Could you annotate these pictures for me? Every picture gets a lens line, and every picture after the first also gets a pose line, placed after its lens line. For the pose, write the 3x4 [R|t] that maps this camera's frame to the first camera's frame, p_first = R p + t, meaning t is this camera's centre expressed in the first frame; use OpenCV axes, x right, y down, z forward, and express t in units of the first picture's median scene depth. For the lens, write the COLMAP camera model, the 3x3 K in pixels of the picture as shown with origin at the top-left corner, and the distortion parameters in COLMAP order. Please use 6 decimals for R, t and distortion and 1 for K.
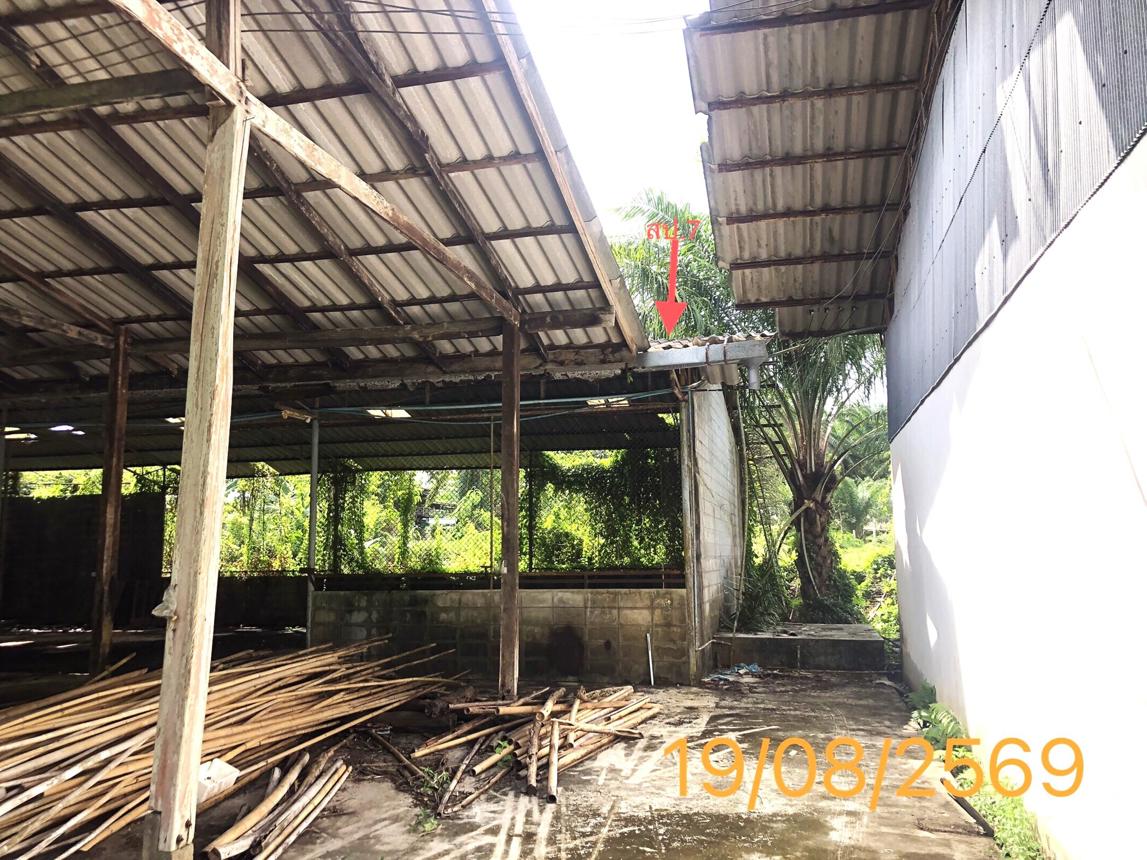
lens RADIAL K [[939.6, 0, 573.5], [0, 939.6, 430.0], [0, 0, 1]] dist [0.004512, 0.005699]
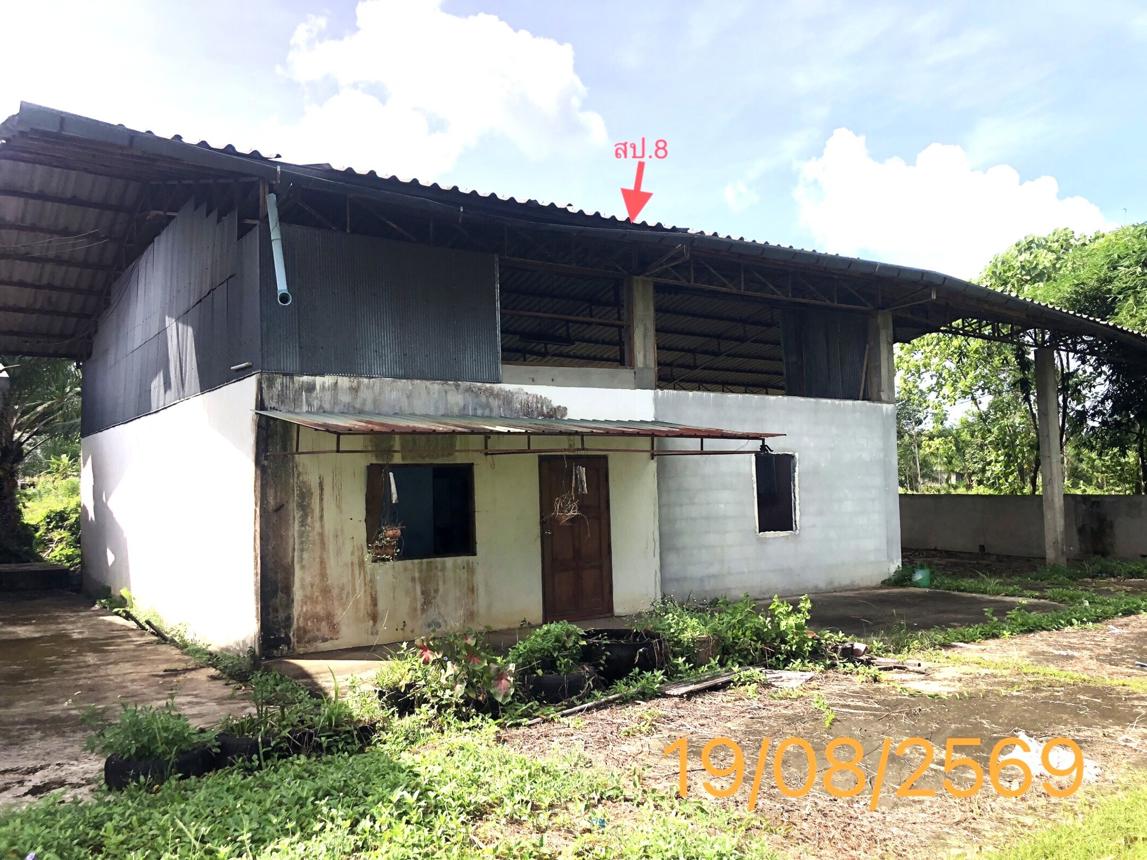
lens RADIAL K [[939.6, 0, 573.5], [0, 939.6, 430.0], [0, 0, 1]] dist [0.004512, 0.005699]
pose [[0.657907, 0.038799, 0.752099, -0.190749], [-0.080733, 0.996551, 0.019212, -0.063612], [-0.748760, -0.073359, 0.658770, -0.397557]]
